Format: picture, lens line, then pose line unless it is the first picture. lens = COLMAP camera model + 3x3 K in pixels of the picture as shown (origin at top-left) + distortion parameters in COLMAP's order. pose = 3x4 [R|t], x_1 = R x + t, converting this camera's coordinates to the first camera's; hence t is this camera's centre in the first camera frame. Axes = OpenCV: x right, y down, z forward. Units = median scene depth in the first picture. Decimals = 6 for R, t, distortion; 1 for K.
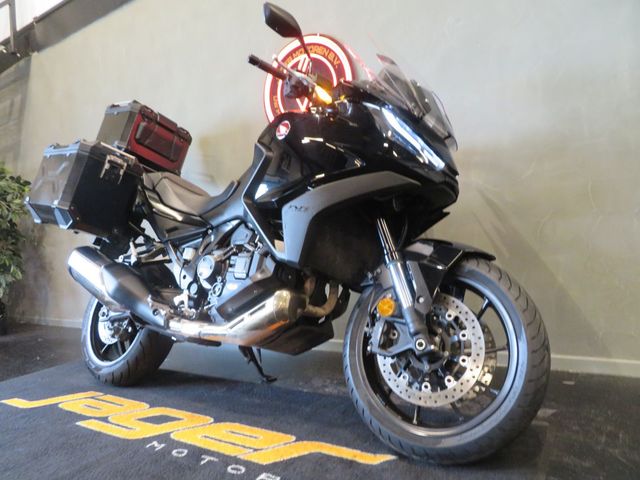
lens RADIAL K [[454.3, 0, 321.4], [0, 454.3, 241.3], [0, 0, 1]] dist [-0.000592, 0.002602]
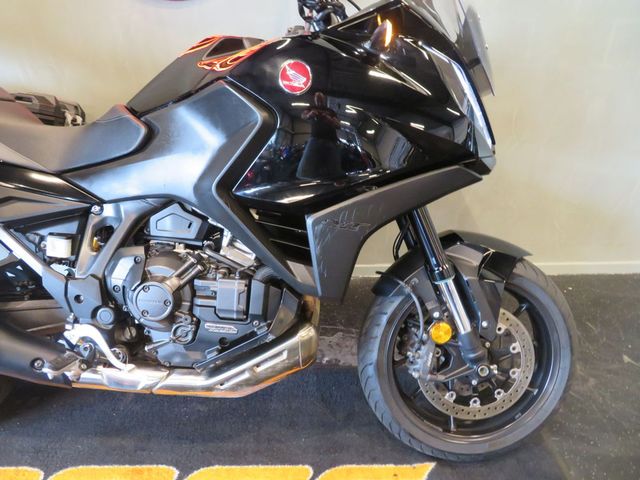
lens RADIAL K [[466.9, 0, 316.8], [0, 466.9, 233.9], [0, 0, 1]] dist [-0.005859, 0.001927]
pose [[0.826515, -0.182675, 0.532449, -0.461066], [-0.066899, 0.907300, 0.415127, -0.354348], [-0.558925, -0.378729, 0.737677, 0.536360]]
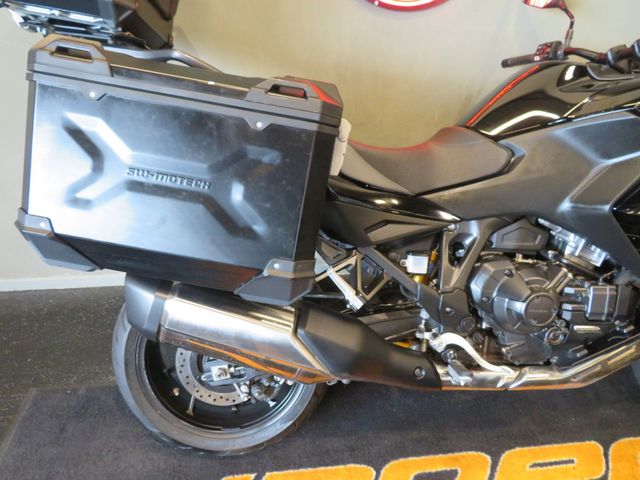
lens RADIAL K [[454.3, 0, 321.4], [0, 454.3, 241.3], [0, 0, 1]] dist [-0.000592, 0.002602]
pose [[0.768280, -0.246110, 0.590911, -1.039355], [-0.066004, 0.887755, 0.455559, -0.380076], [-0.636702, -0.388999, 0.665800, 0.941548]]
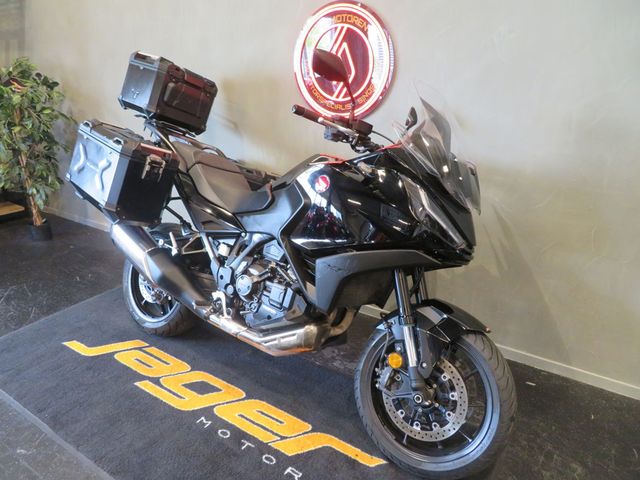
lens RADIAL K [[454.3, 0, 321.4], [0, 454.3, 241.3], [0, 0, 1]] dist [-0.000592, 0.002602]
pose [[0.995913, 0.087882, 0.020829, -0.108273], [-0.089811, 0.939292, 0.331156, -0.532108], [0.009538, -0.331673, 0.943346, -0.059585]]
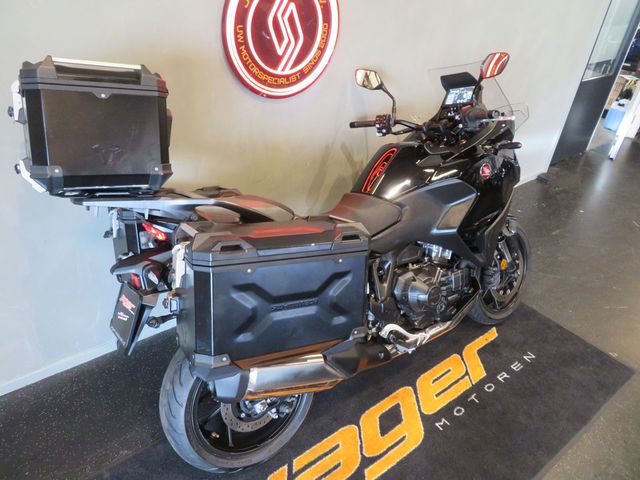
lens RADIAL K [[454.4, 0, 320.0], [0, 454.4, 240.0], [0, 0, 1]] dist [-0.001701, -0.000557]
pose [[0.335791, -0.430061, 0.838029, -1.493448], [-0.076496, 0.874297, 0.479325, -0.711838], [-0.938825, -0.225059, 0.260683, 1.185975]]
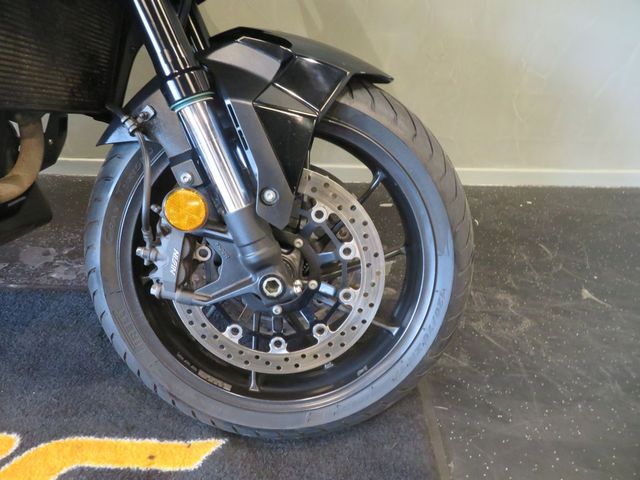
lens RADIAL K [[464.8, 0, 320.0], [0, 464.8, 240.0], [0, 0, 1]] dist [-0.011293, -0.002902]
pose [[0.843865, -0.218095, 0.490231, 0.025260], [-0.083806, 0.848875, 0.521909, -0.071613], [-0.529970, -0.481505, 0.698058, 0.584190]]
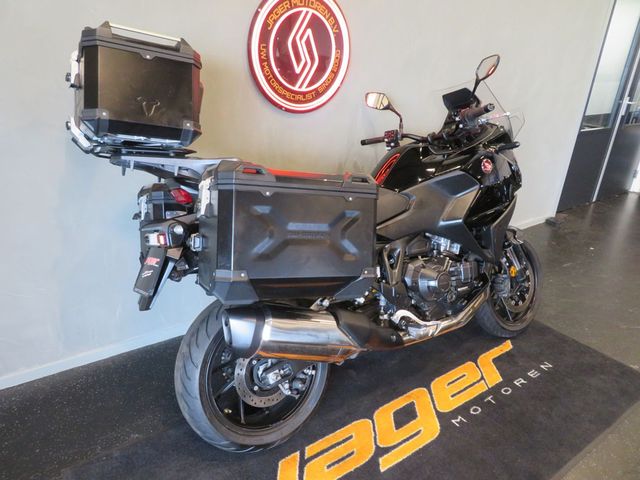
lens RADIAL K [[454.3, 0, 321.4], [0, 454.3, 241.3], [0, 0, 1]] dist [-0.000592, 0.002602]
pose [[0.361759, -0.273063, 0.891385, -1.662056], [-0.067045, 0.946047, 0.317017, -0.477386], [-0.929858, -0.174446, 0.323933, 1.100856]]
